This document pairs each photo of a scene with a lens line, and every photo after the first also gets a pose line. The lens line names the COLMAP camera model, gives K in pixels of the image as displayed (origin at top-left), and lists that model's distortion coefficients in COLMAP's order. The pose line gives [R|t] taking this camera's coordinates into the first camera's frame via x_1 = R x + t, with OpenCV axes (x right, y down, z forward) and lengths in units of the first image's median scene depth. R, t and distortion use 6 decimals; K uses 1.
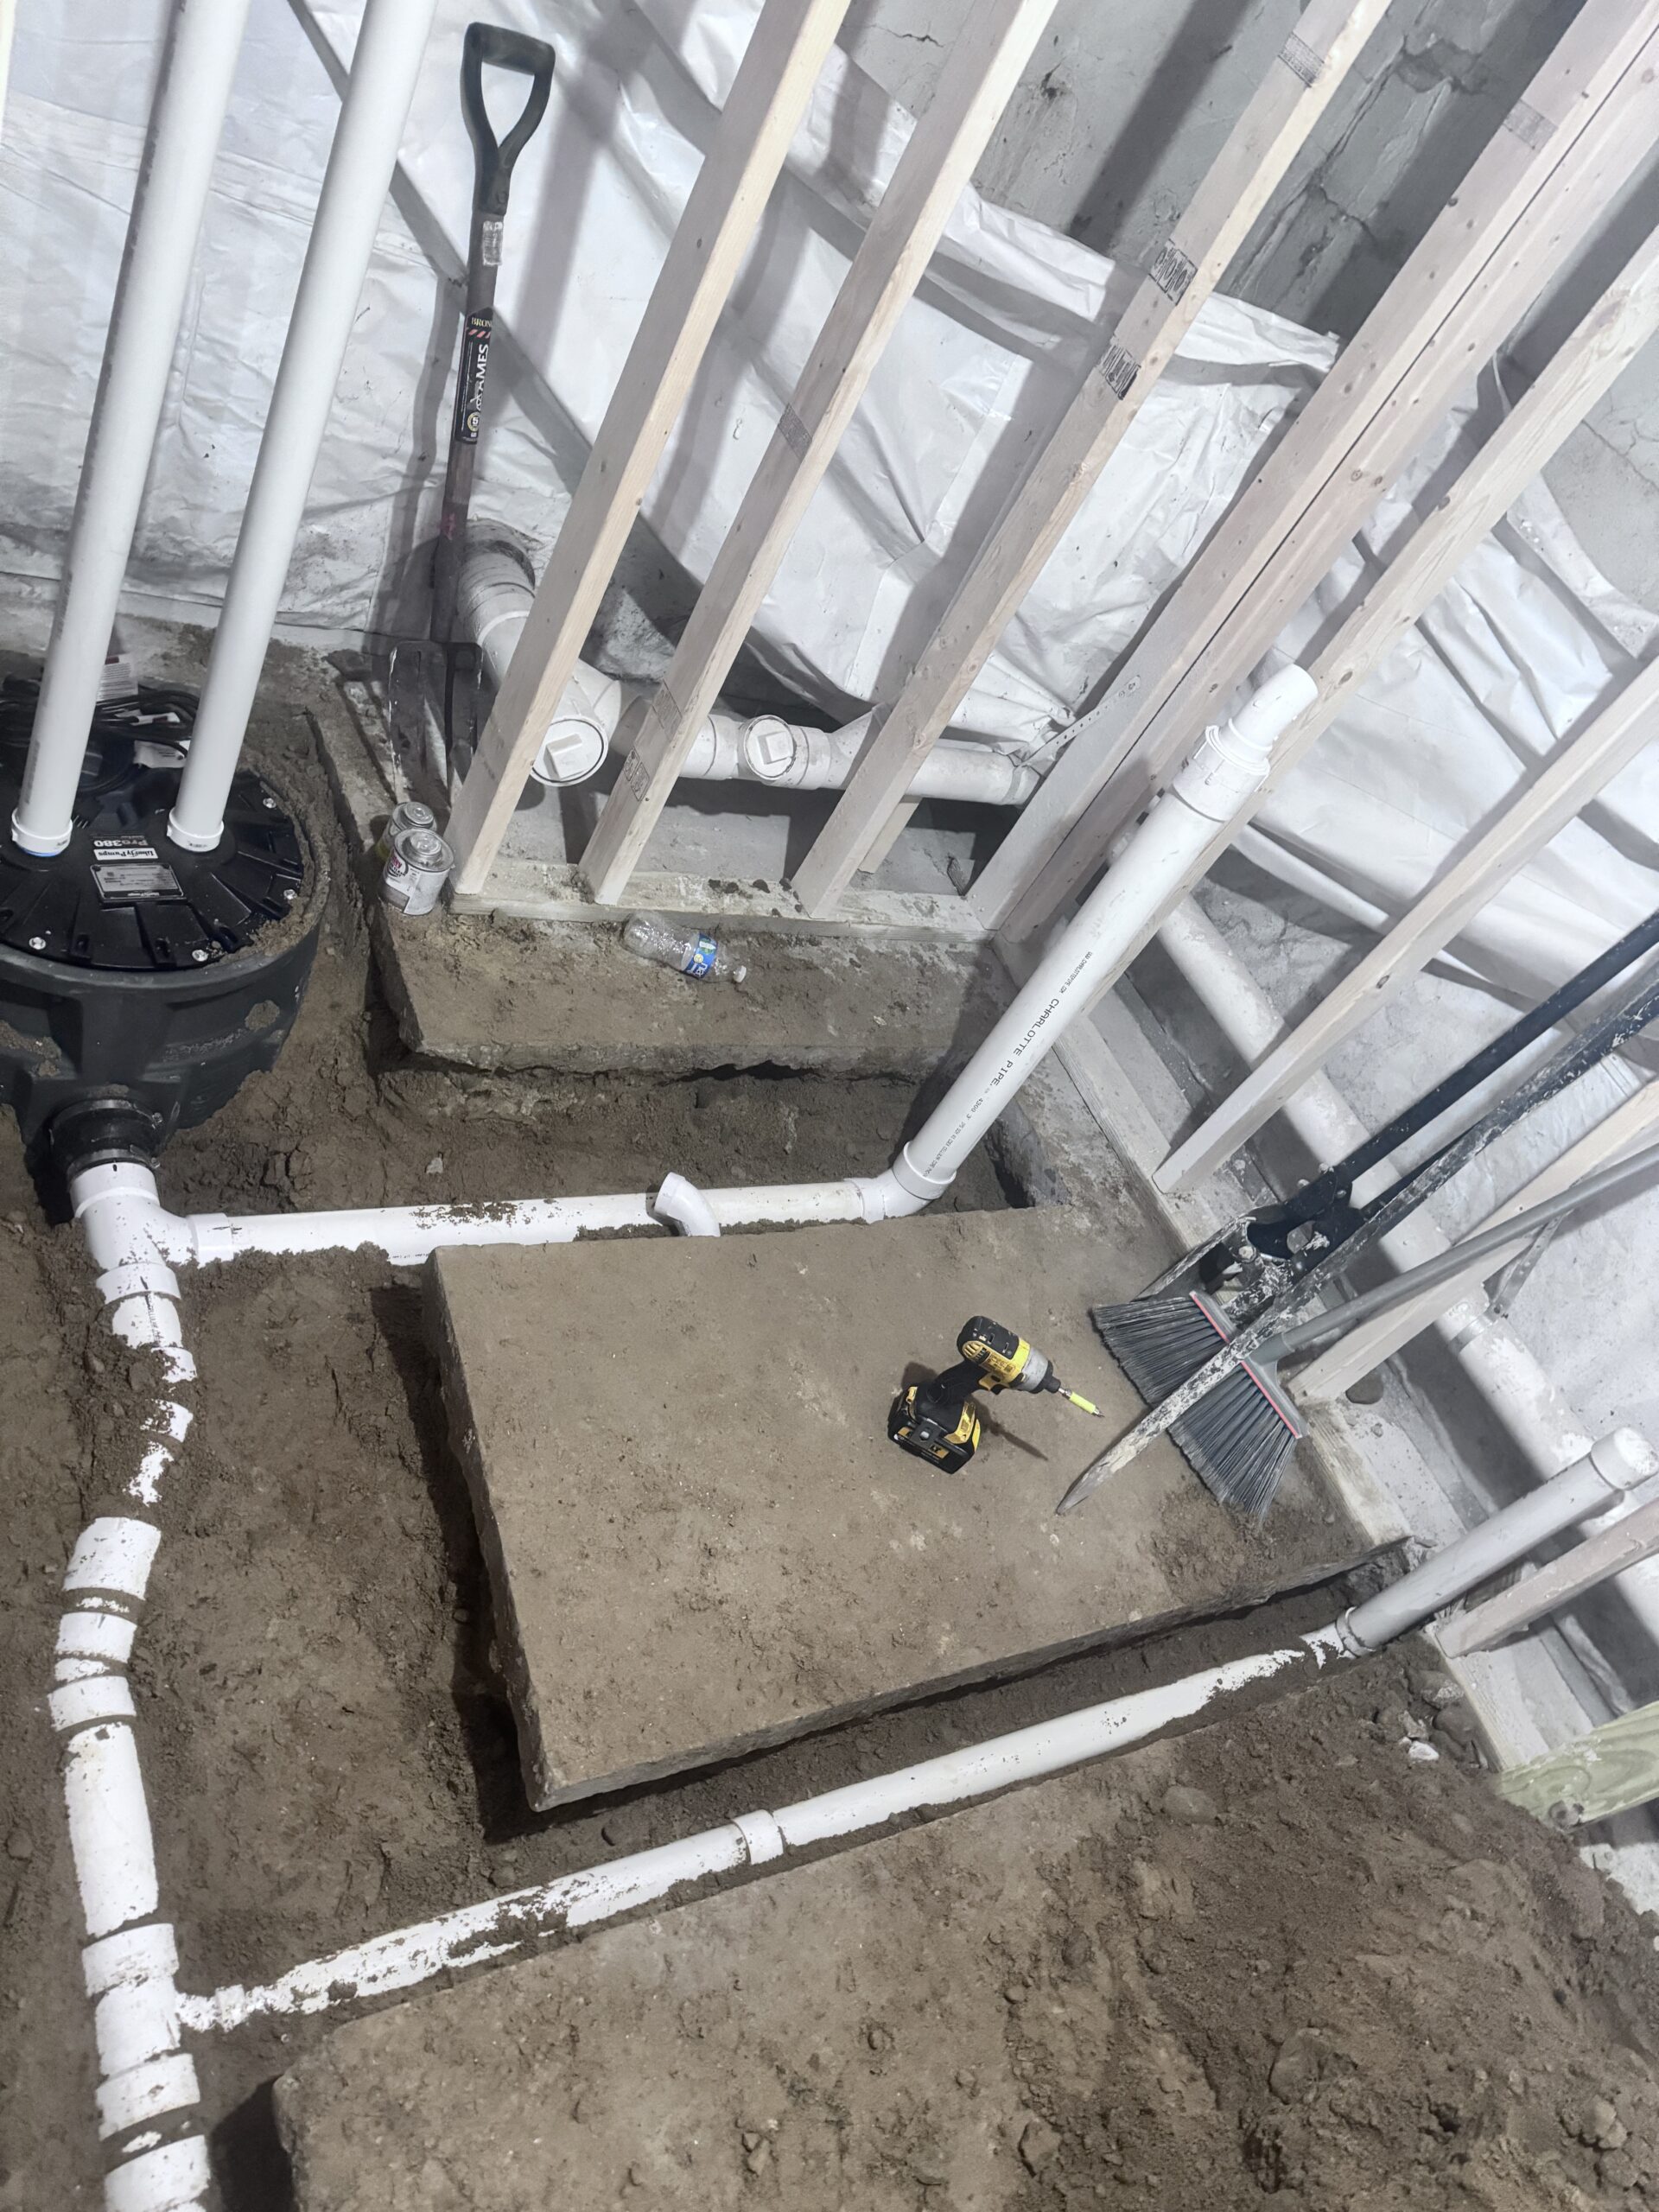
lens RADIAL K [[1541.5, 0, 838.5], [0, 1541.5, 1107.3], [0, 0, 1]] dist [0.049686, -0.059294]
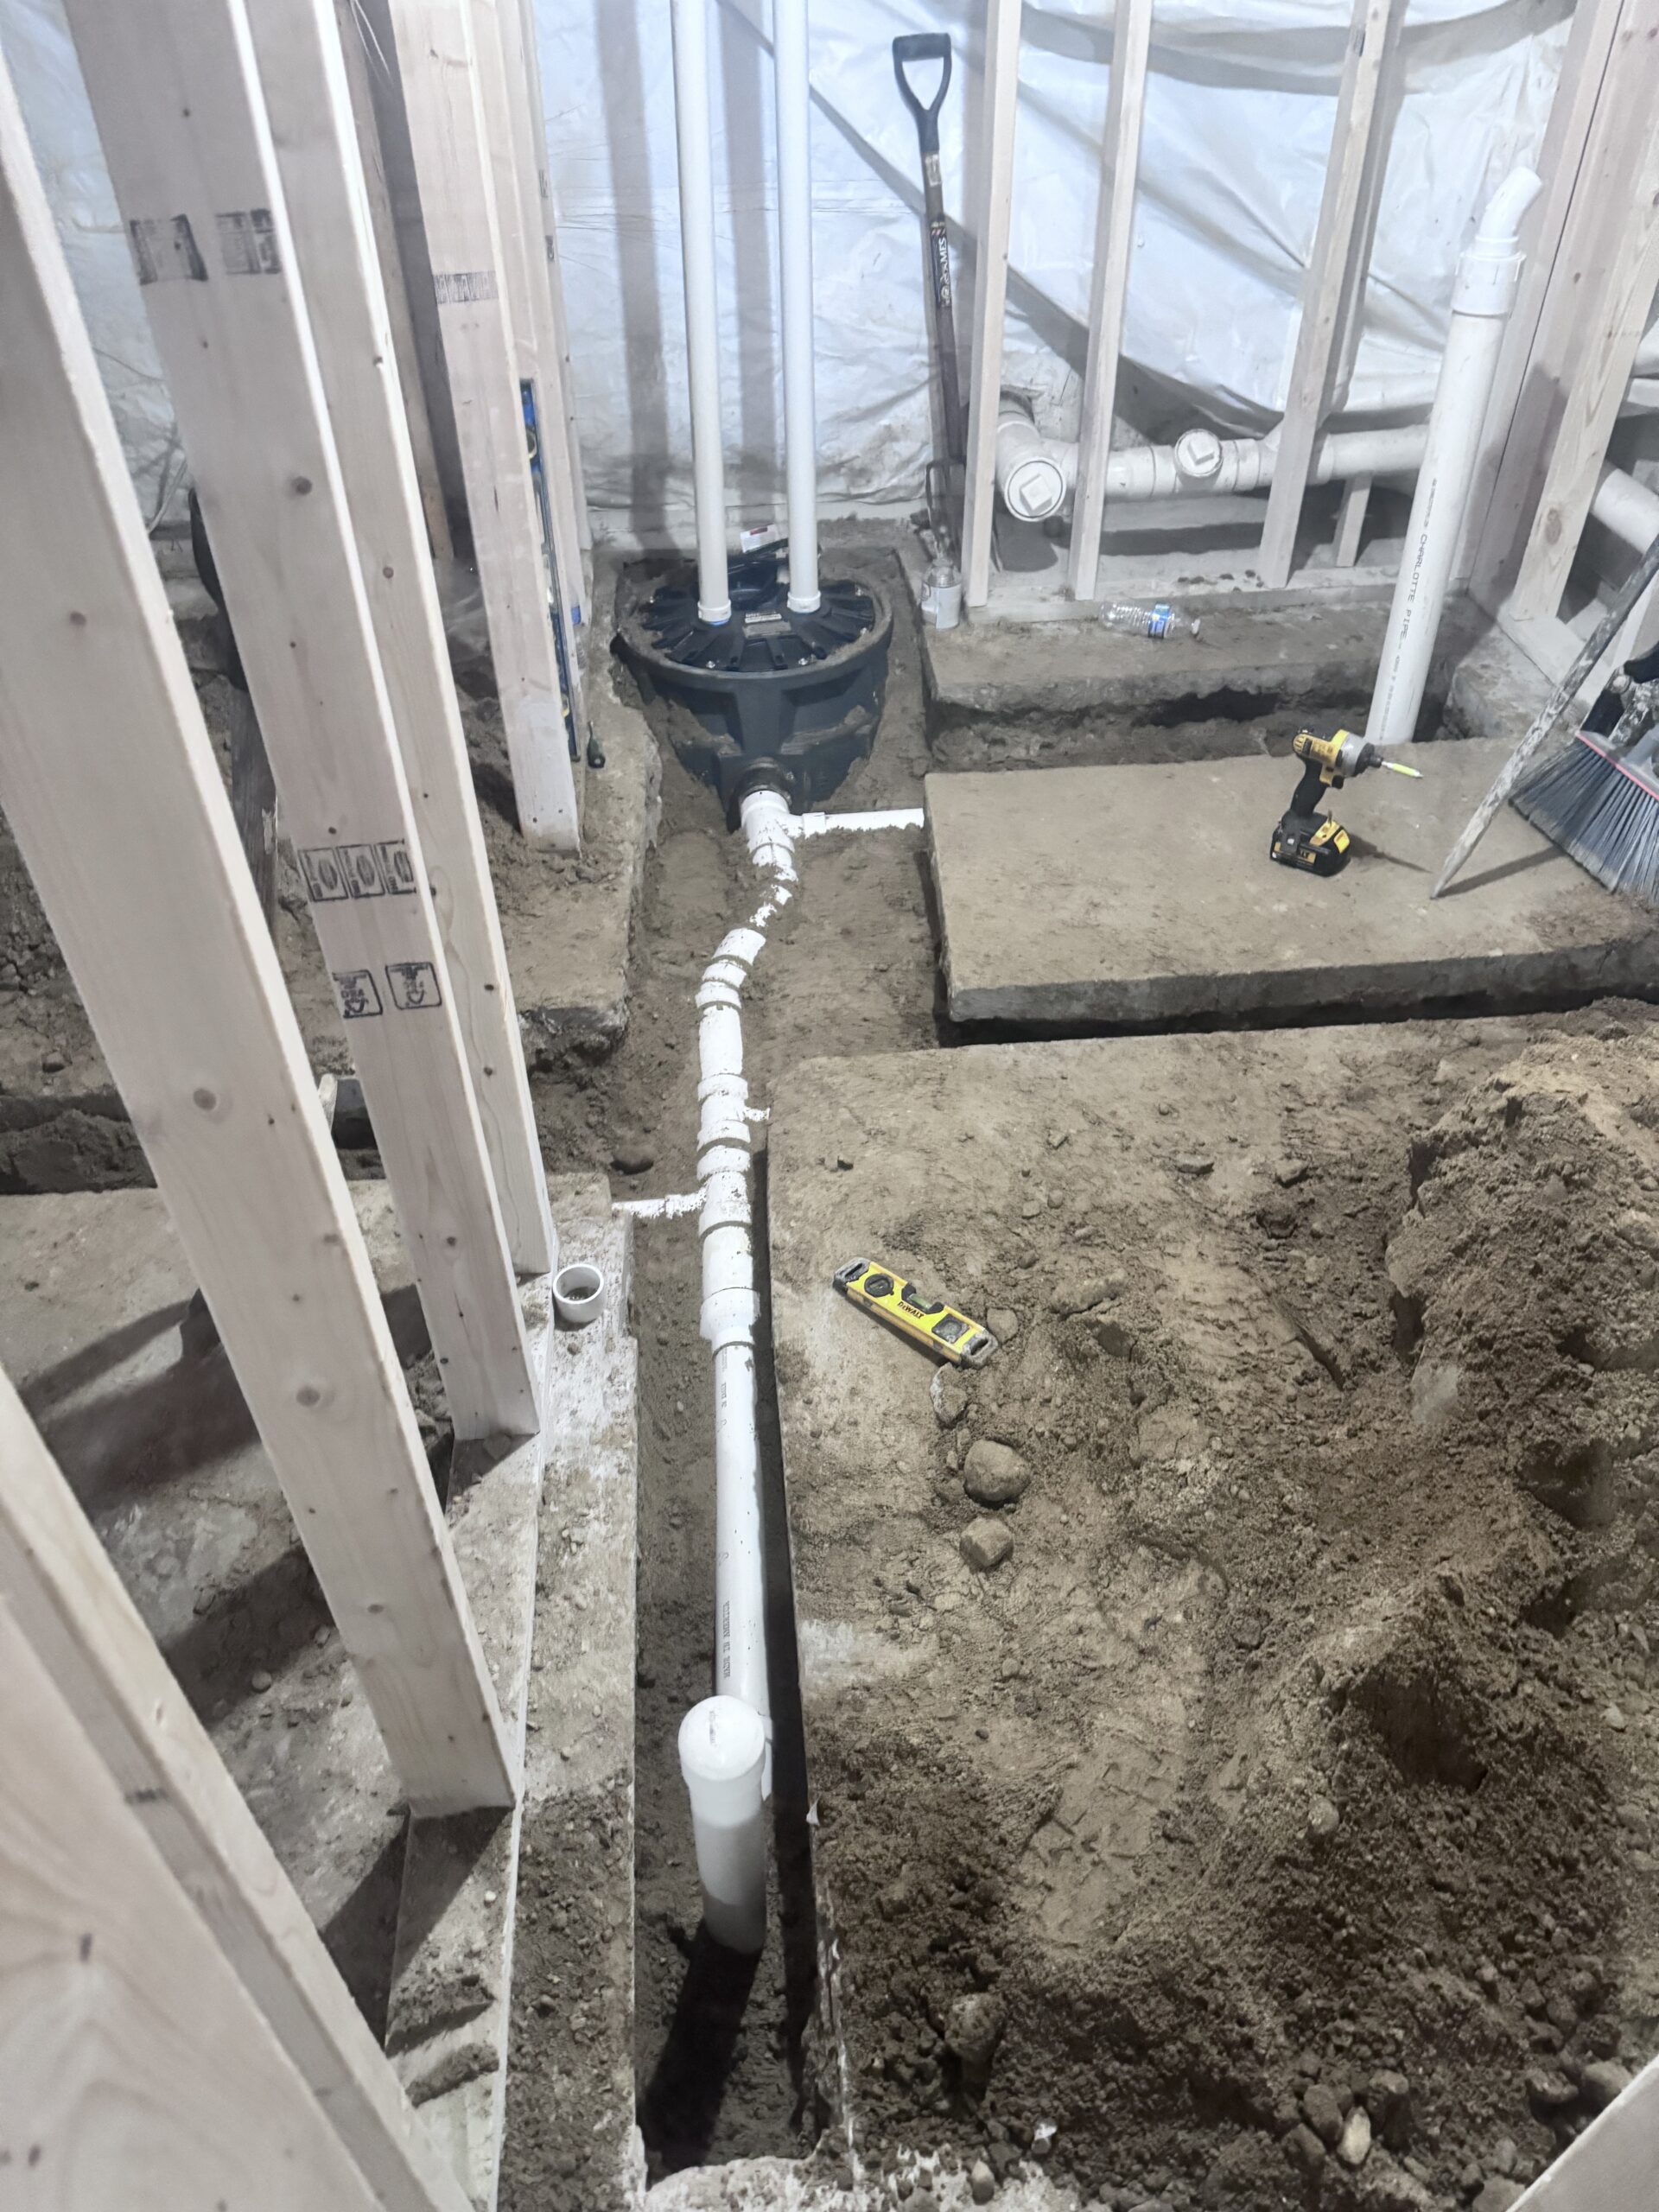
lens RADIAL K [[1541.5, 0, 817.1], [0, 1541.5, 1070.6], [0, 0, 1]] dist [0.049686, -0.059294]
pose [[0.831281, -0.145895, -0.536364, 0.384039], [0.066523, 0.984117, -0.164586, 0.574988], [0.551858, 0.101137, 0.827783, -0.245091]]
